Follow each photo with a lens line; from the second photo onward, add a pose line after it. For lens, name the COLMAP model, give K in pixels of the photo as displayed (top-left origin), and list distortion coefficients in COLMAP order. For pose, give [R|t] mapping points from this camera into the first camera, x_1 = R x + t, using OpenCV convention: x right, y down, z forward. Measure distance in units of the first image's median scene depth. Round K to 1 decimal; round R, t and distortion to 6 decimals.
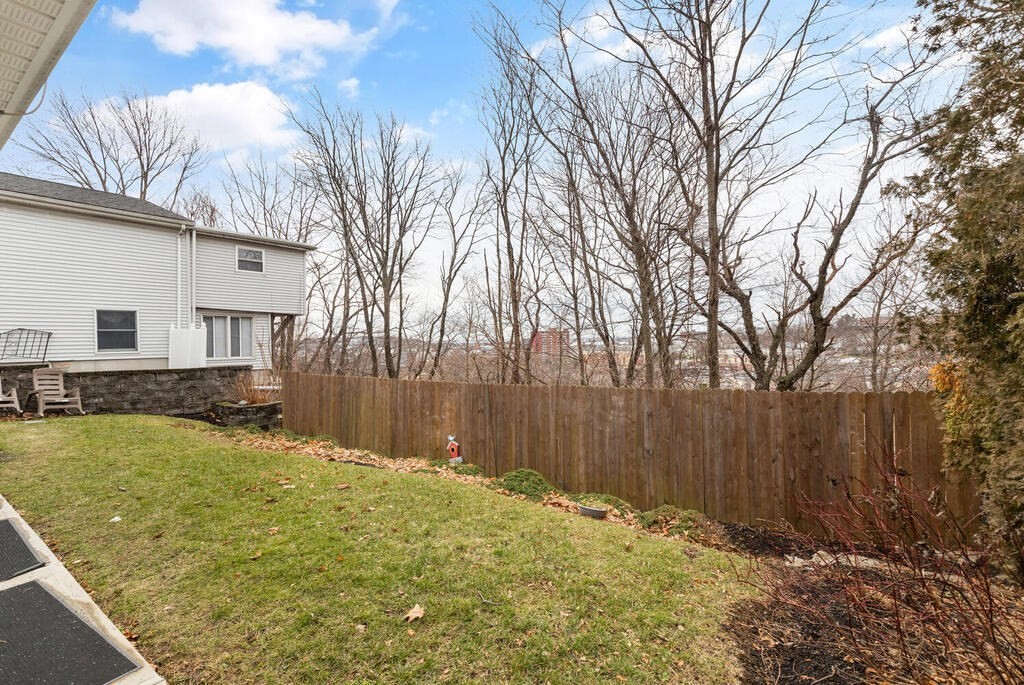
lens RADIAL K [[469.9, 0, 507.7], [0, 469.9, 340.0], [0, 0, 1]] dist [0.004836, -0.001641]
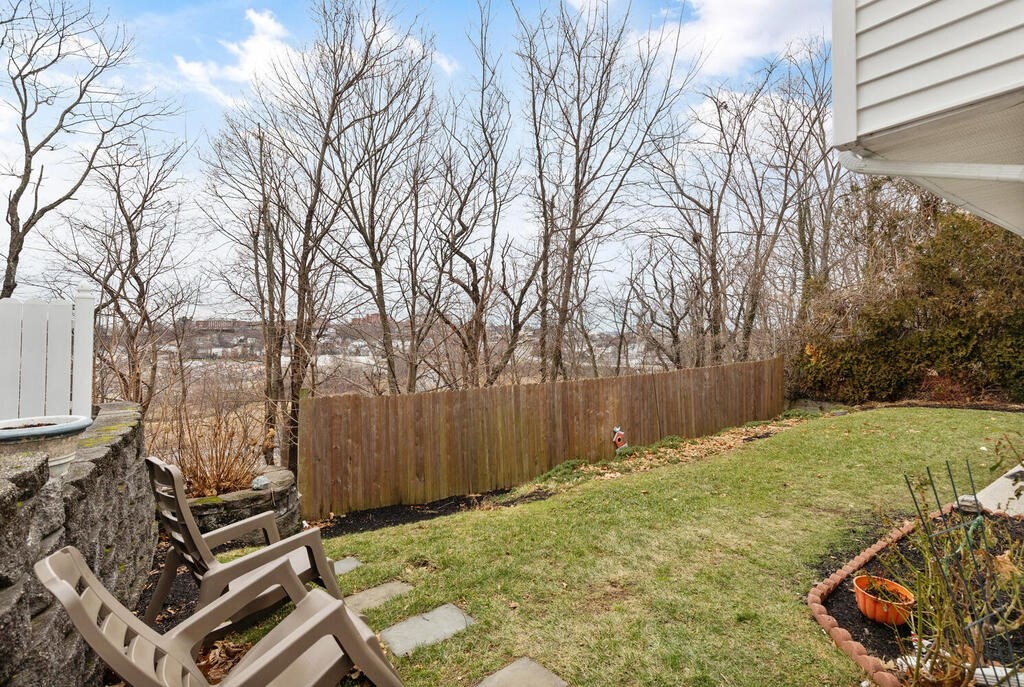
lens RADIAL K [[469.9, 0, 513.9], [0, 469.9, 342.5], [0, 0, 1]] dist [0.004836, -0.001641]
pose [[0.332669, -0.002569, 0.943040, -1.182474], [0.003150, 0.999994, 0.001612, 0.010407], [-0.943038, 0.002434, 0.332675, 0.855812]]
